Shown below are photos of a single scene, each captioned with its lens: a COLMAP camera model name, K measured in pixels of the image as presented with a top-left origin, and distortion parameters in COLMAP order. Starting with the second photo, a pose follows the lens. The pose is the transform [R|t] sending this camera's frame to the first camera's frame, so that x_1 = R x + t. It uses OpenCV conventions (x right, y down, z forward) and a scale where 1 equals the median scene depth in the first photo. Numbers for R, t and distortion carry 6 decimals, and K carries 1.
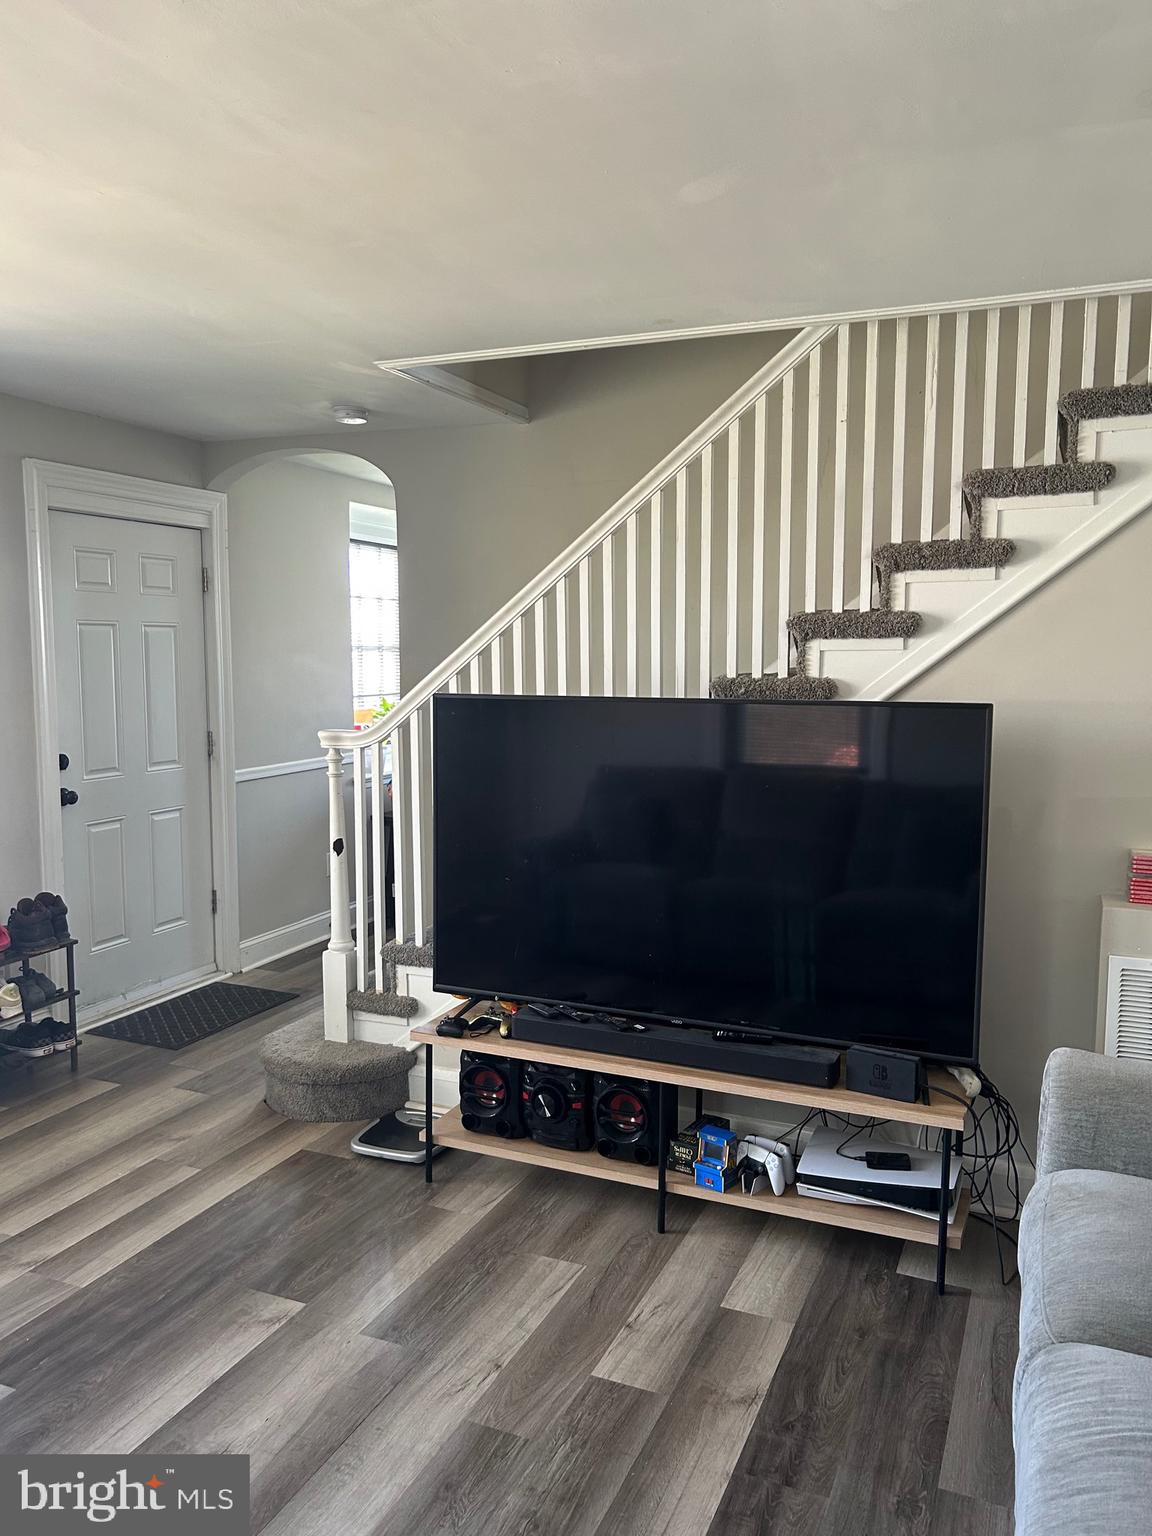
lens RADIAL K [[1157.8, 0, 574.8], [0, 1157.8, 771.4], [0, 0, 1]] dist [0.053705, -0.066961]
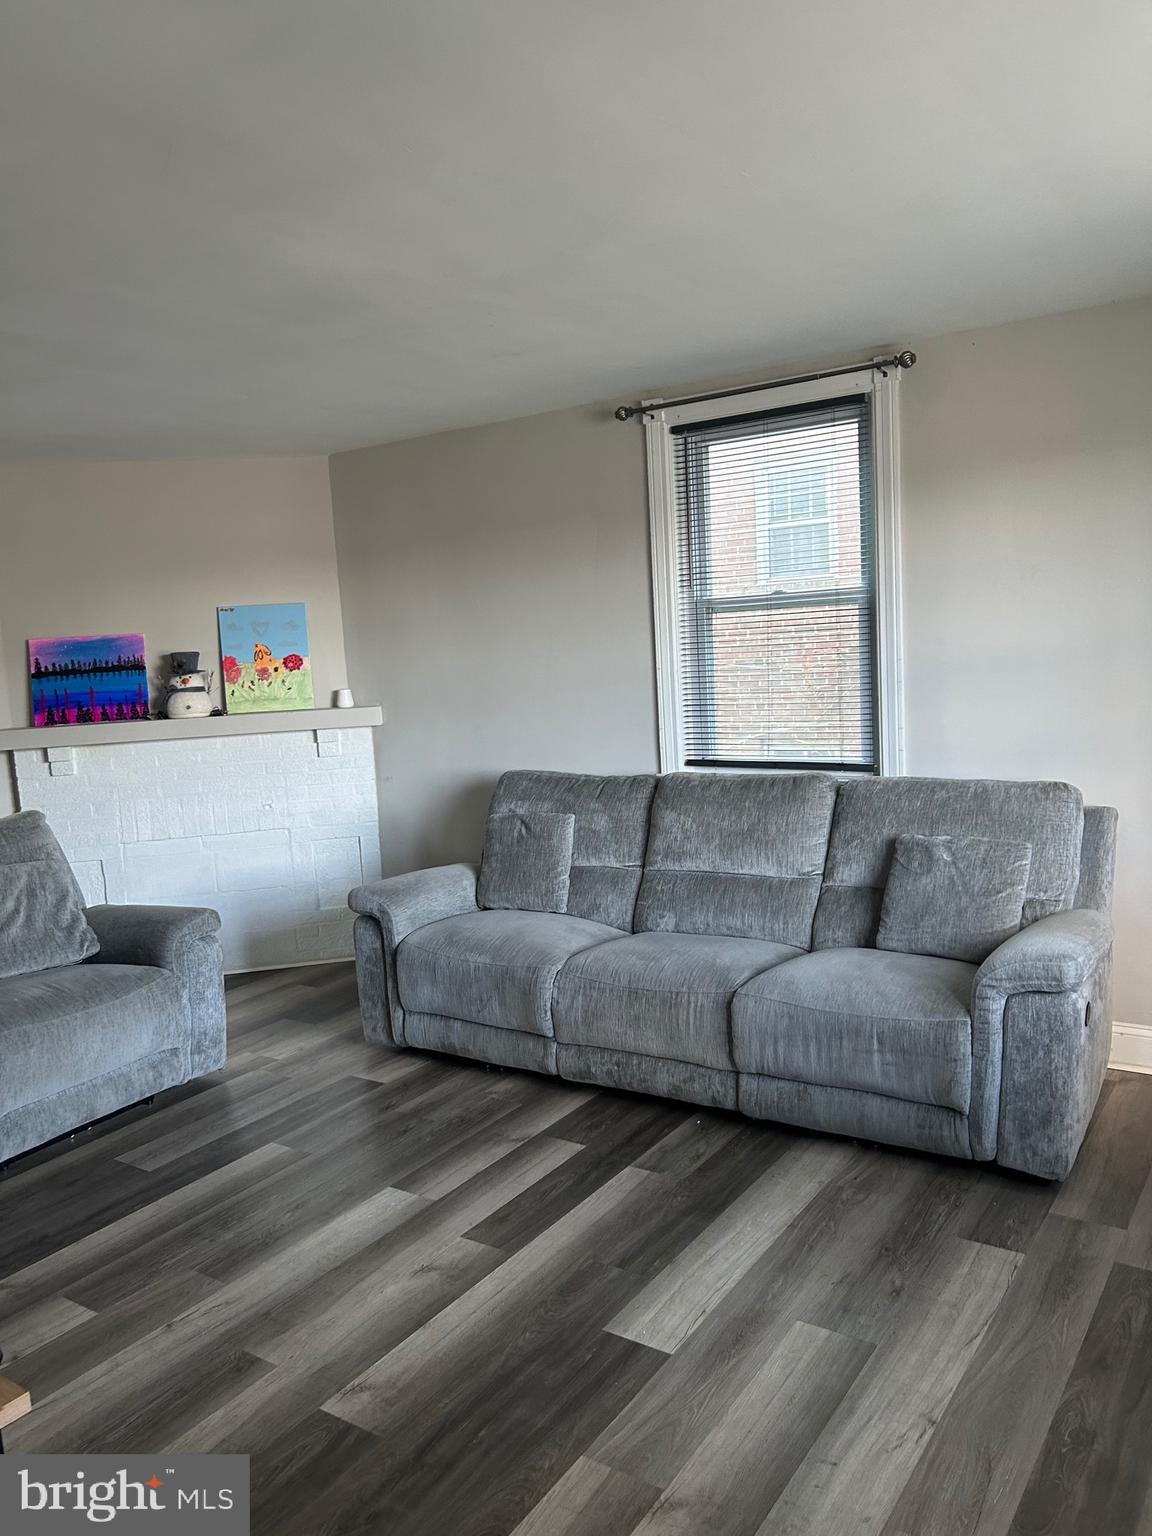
lens RADIAL K [[1157.8, 0, 572.2], [0, 1157.8, 779.3], [0, 0, 1]] dist [0.053705, -0.066961]
pose [[-0.981716, 0.026951, 0.188435, -0.603940], [0.069251, 0.972659, 0.221671, -0.177945], [-0.177309, 0.230667, -0.956741, 1.730800]]
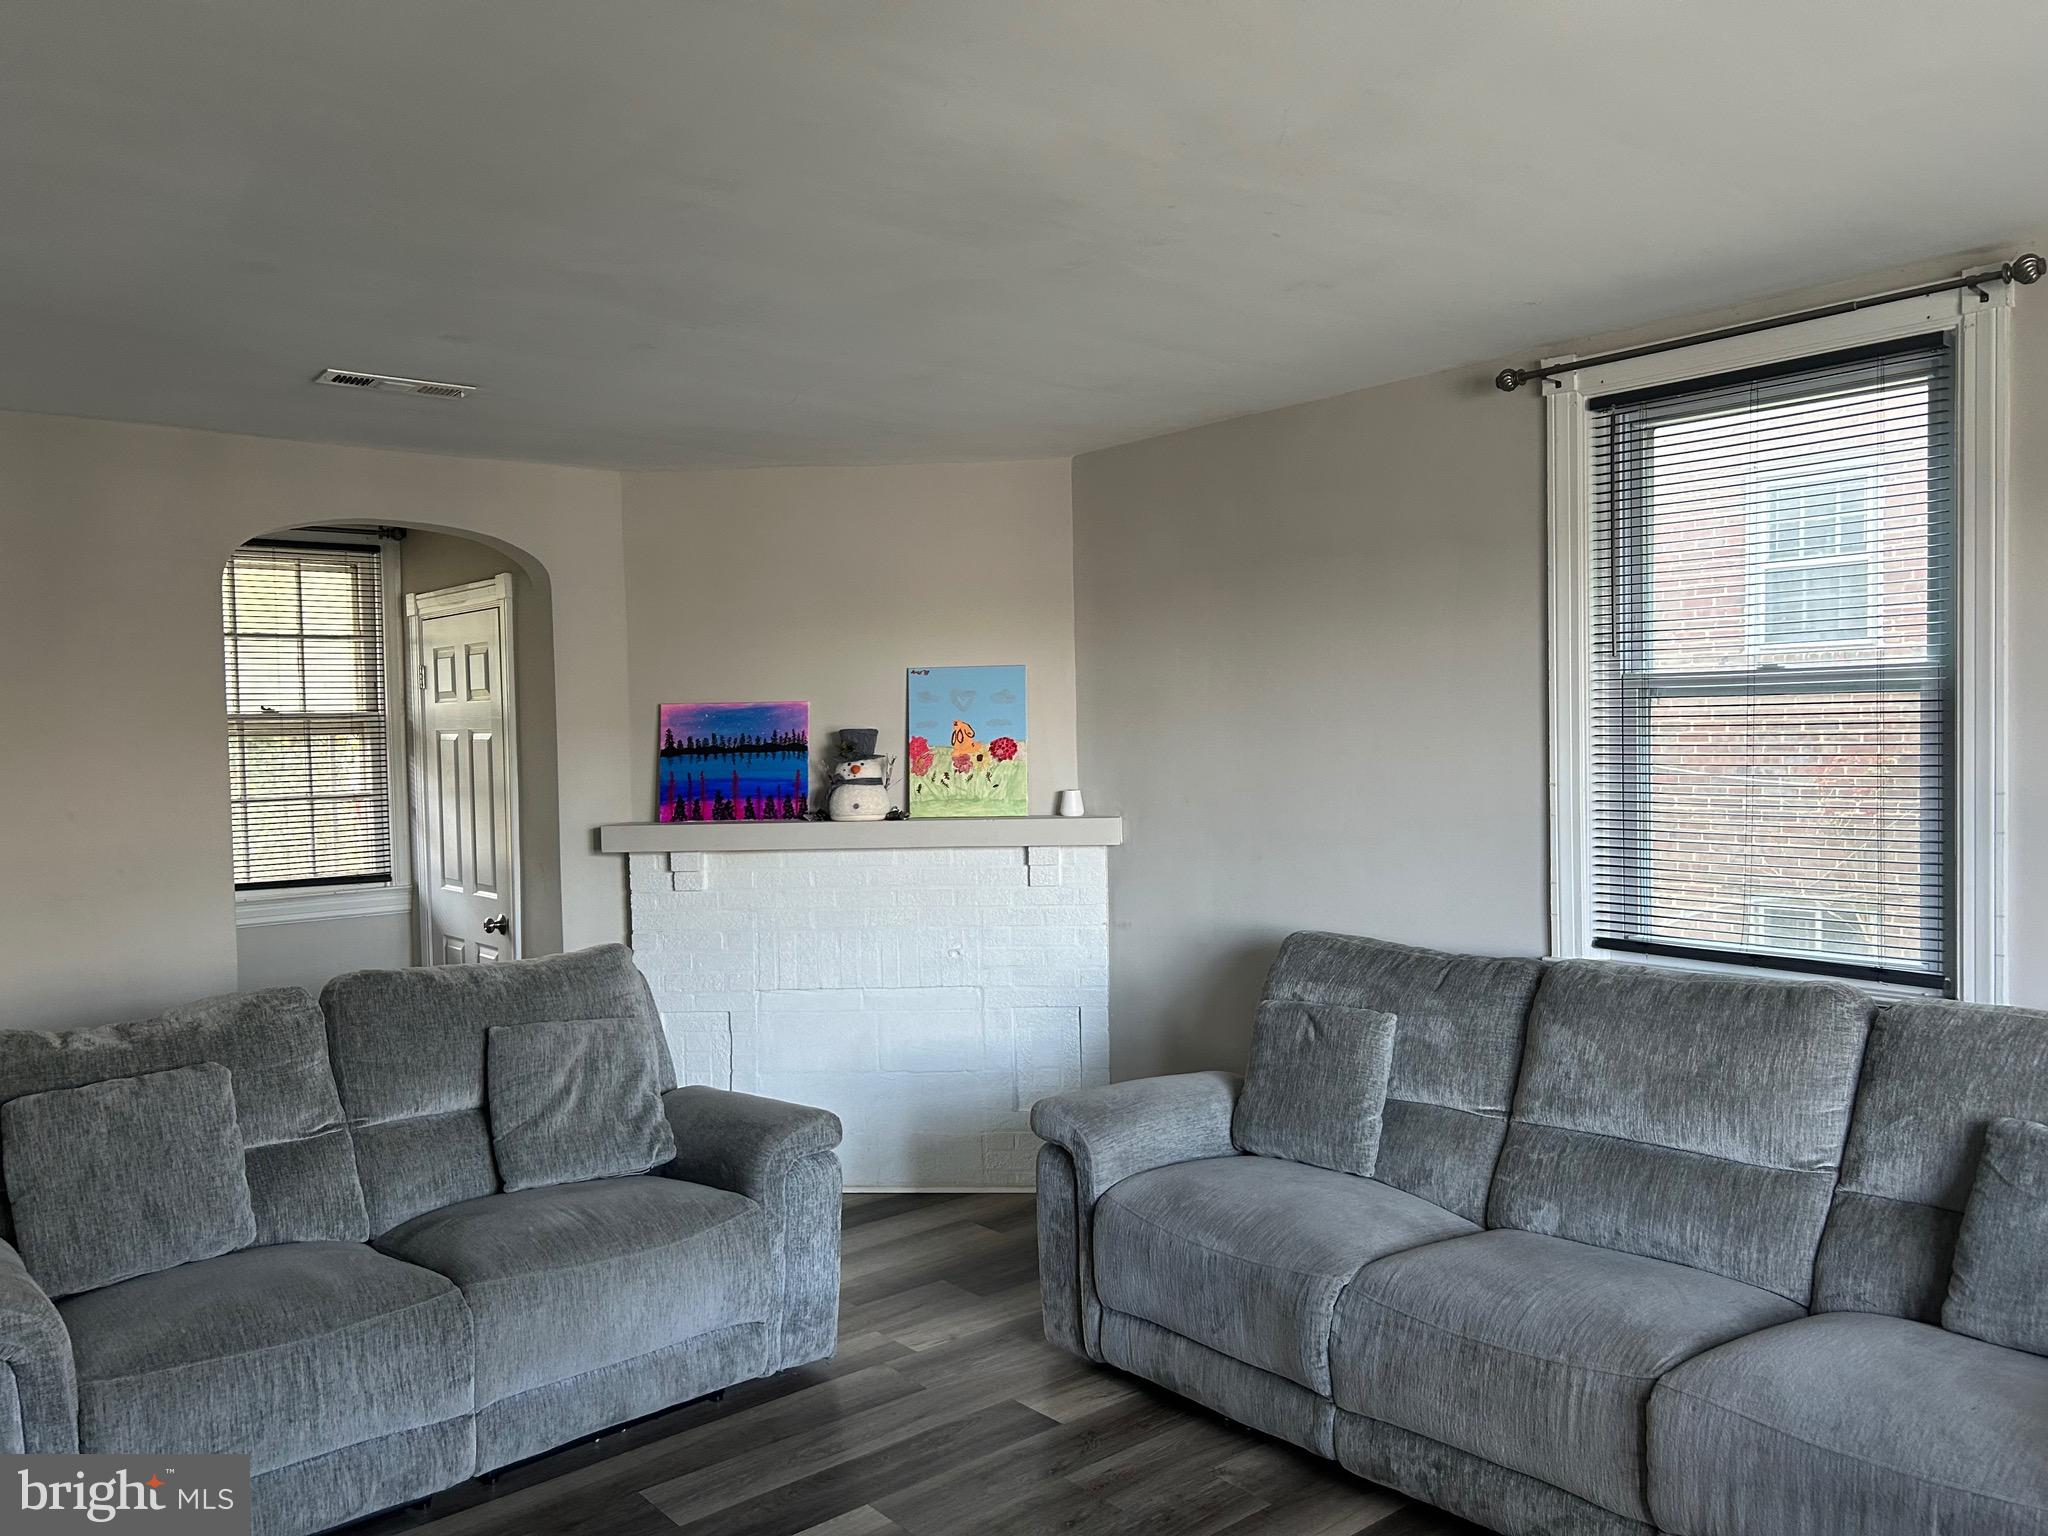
lens RADIAL K [[1543.7, 0, 1037.7], [0, 1543.7, 778.5], [0, 0, 1]] dist [0.053705, -0.066961]
pose [[-0.897527, -0.003664, 0.440944, -0.612588], [0.058873, 0.990017, 0.128061, -0.162180], [-0.437011, 0.140898, -0.888352, 1.479140]]
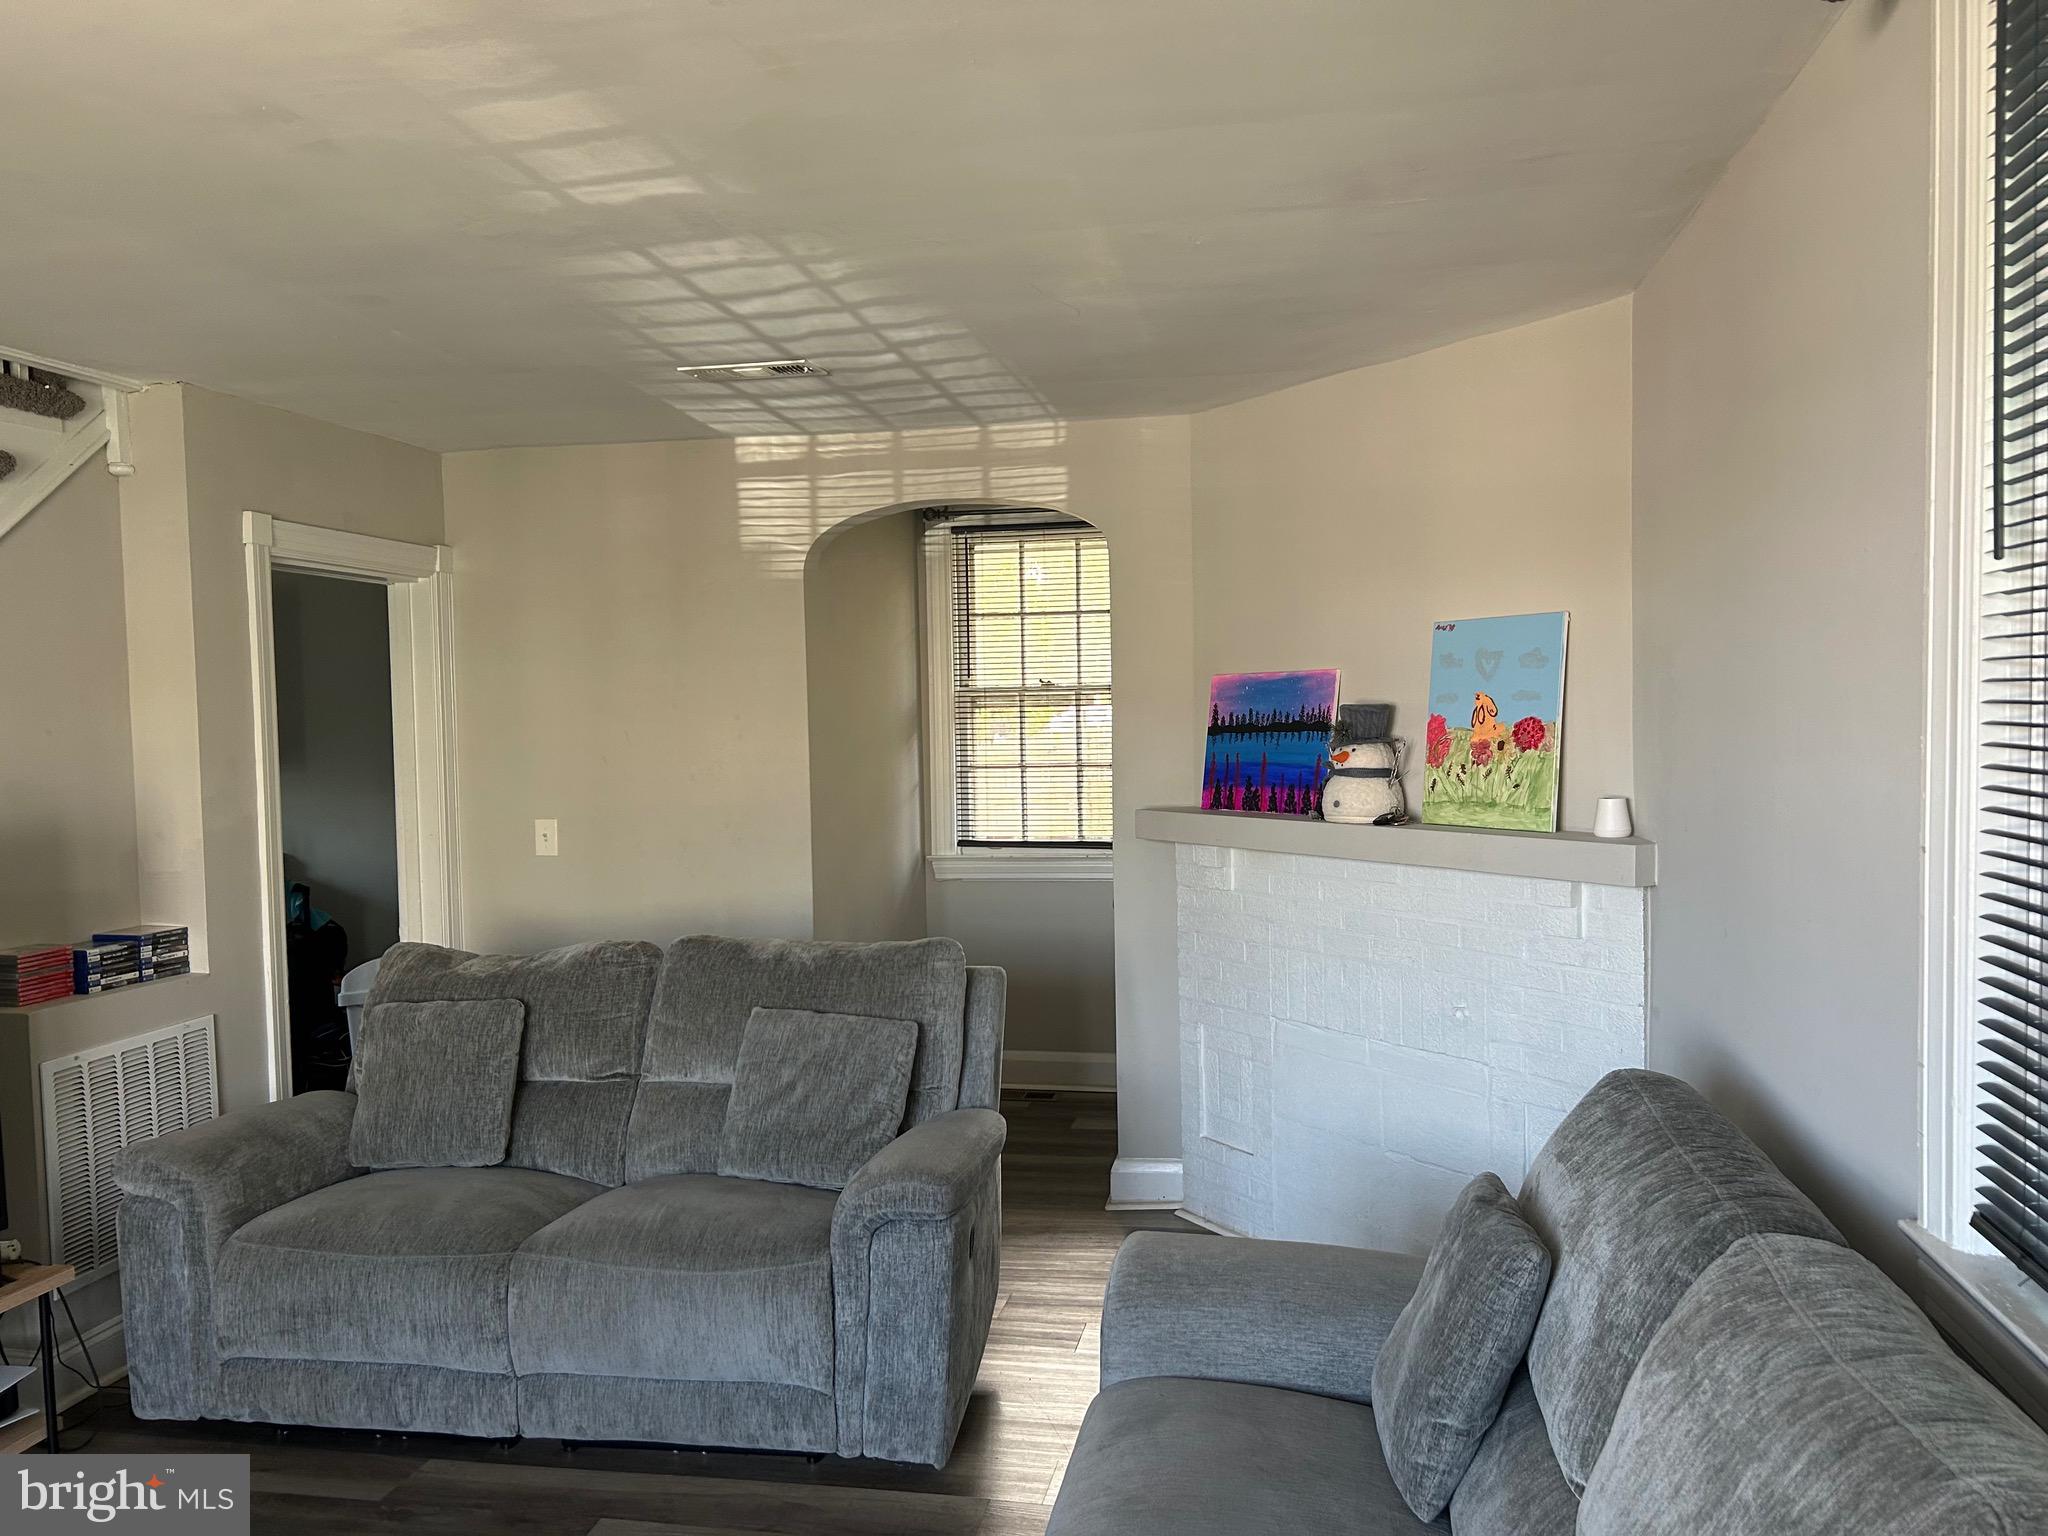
lens RADIAL K [[1543.7, 0, 1024.4], [0, 1543.7, 778.3], [0, 0, 1]] dist [0.053705, -0.066961]
pose [[-0.207263, -0.045468, 0.977228, -0.958475], [0.117606, 0.990517, 0.071029, -0.065660], [-0.971191, 0.129650, -0.199950, 0.499371]]
